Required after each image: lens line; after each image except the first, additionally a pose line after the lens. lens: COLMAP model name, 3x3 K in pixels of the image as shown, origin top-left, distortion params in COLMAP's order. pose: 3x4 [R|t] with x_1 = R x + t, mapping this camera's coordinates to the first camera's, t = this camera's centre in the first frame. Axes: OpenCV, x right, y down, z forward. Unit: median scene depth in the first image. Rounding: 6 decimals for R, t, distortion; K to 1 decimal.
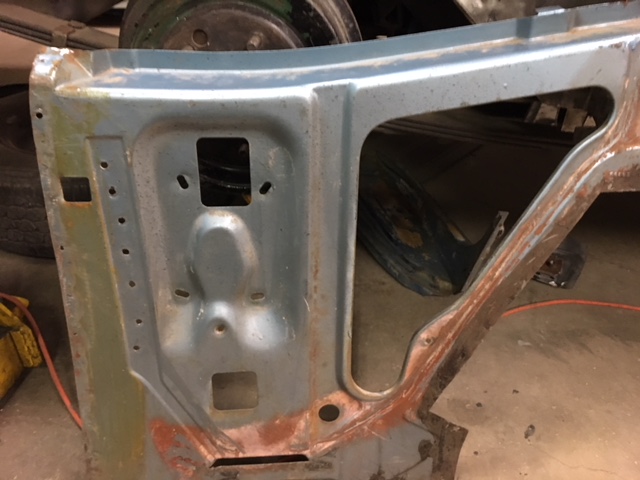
lens RADIAL K [[547.1, 0, 322.1], [0, 547.1, 236.2], [0, 0, 1]] dist [0.059327, -0.092100]
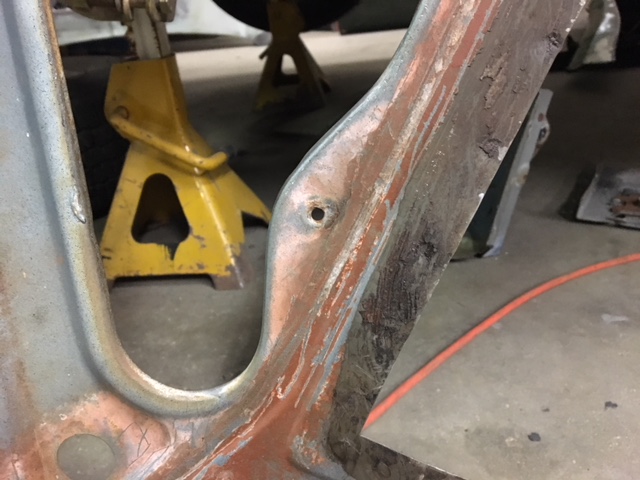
lens RADIAL K [[547.1, 0, 322.2], [0, 547.1, 241.2], [0, 0, 1]] dist [0.059327, -0.092100]
pose [[0.990486, -0.096409, -0.098201, 0.227380], [0.083919, 0.988699, -0.124225, 0.248771], [0.109068, 0.114802, 0.987383, 0.672004]]
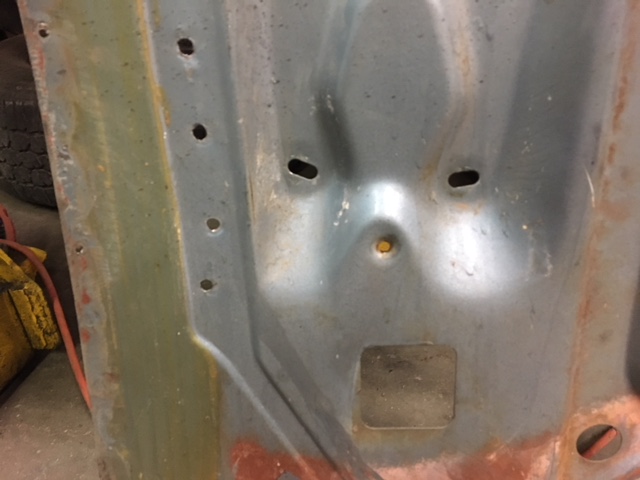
lens RADIAL K [[547.1, 0, 319.2], [0, 547.1, 239.8], [0, 0, 1]] dist [0.059327, -0.092100]
pose [[0.994443, 0.001886, -0.105260, -0.184916], [-0.004771, 0.999620, -0.027162, 0.169264], [0.105168, 0.027513, 0.994074, 0.523119]]
